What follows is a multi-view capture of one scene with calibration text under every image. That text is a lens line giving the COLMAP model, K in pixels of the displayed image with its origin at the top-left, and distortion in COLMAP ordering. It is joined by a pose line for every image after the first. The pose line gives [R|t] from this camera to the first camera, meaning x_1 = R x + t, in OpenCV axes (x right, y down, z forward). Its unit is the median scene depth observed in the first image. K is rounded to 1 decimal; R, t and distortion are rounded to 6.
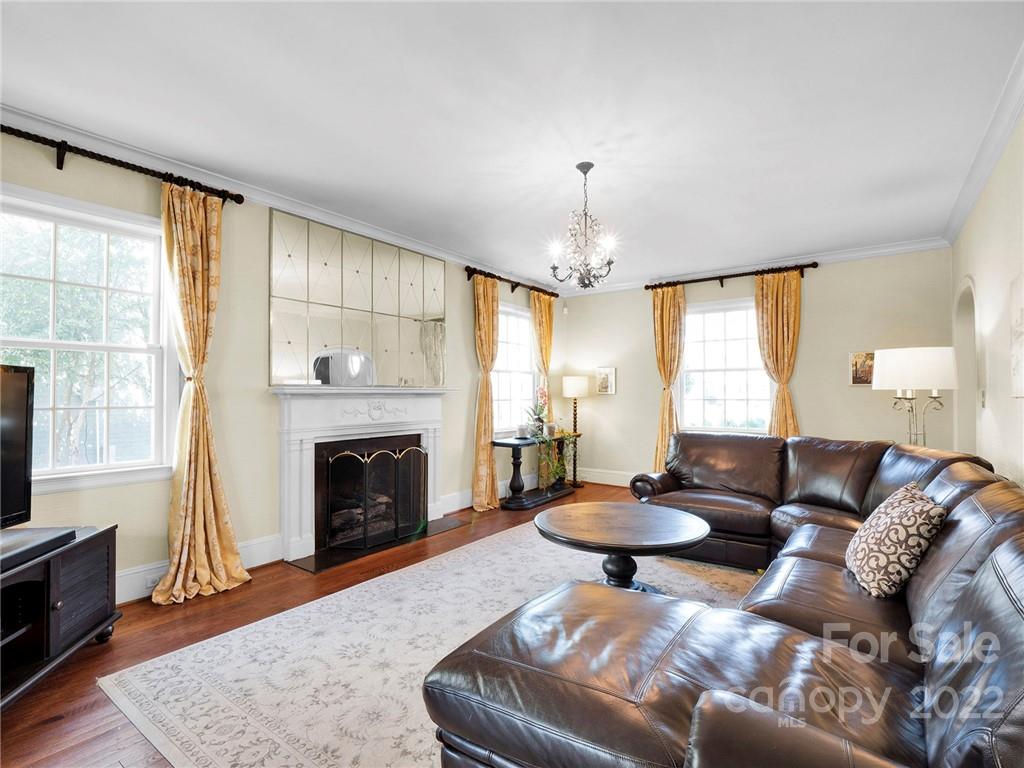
lens RADIAL K [[508.7, 0, 512.0], [0, 508.7, 384.0], [0, 0, 1]] dist [-0.000789, -0.000394]
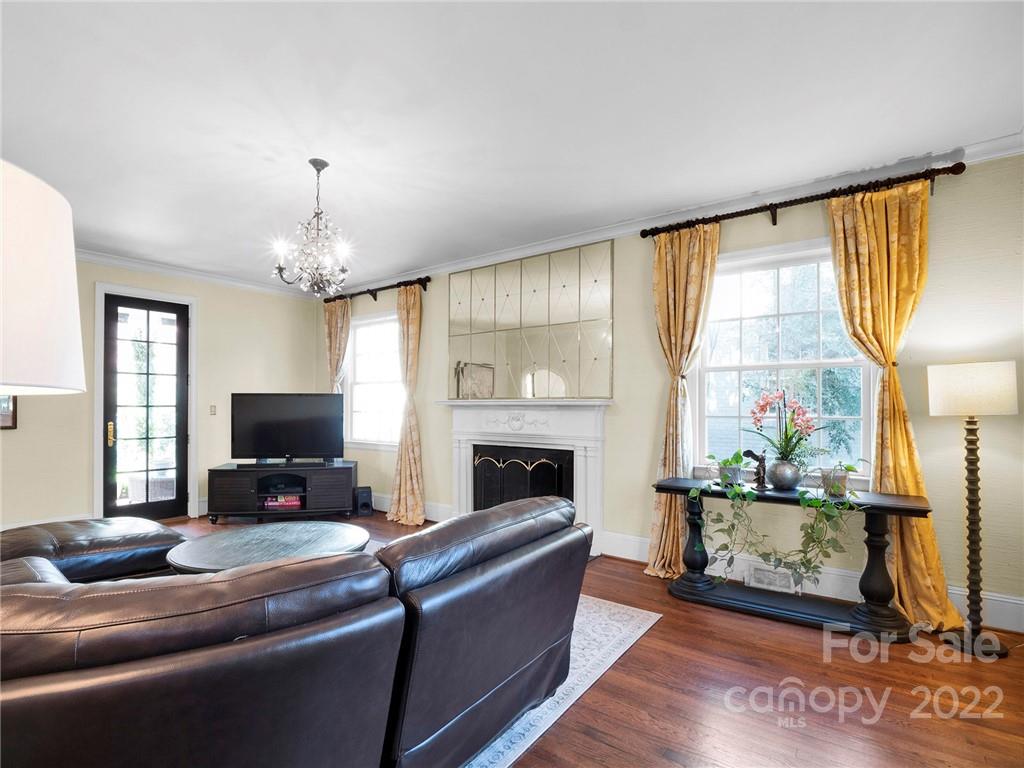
lens RADIAL K [[480.3, 0, 515.4], [0, 480.3, 407.7], [0, 0, 1]] dist [0.000519, -0.000103]
pose [[0.013863, 0.003658, -0.999897, 0.682848], [0.015176, 0.999877, 0.003868, 0.018558], [0.999789, -0.015228, 0.013805, 0.915715]]
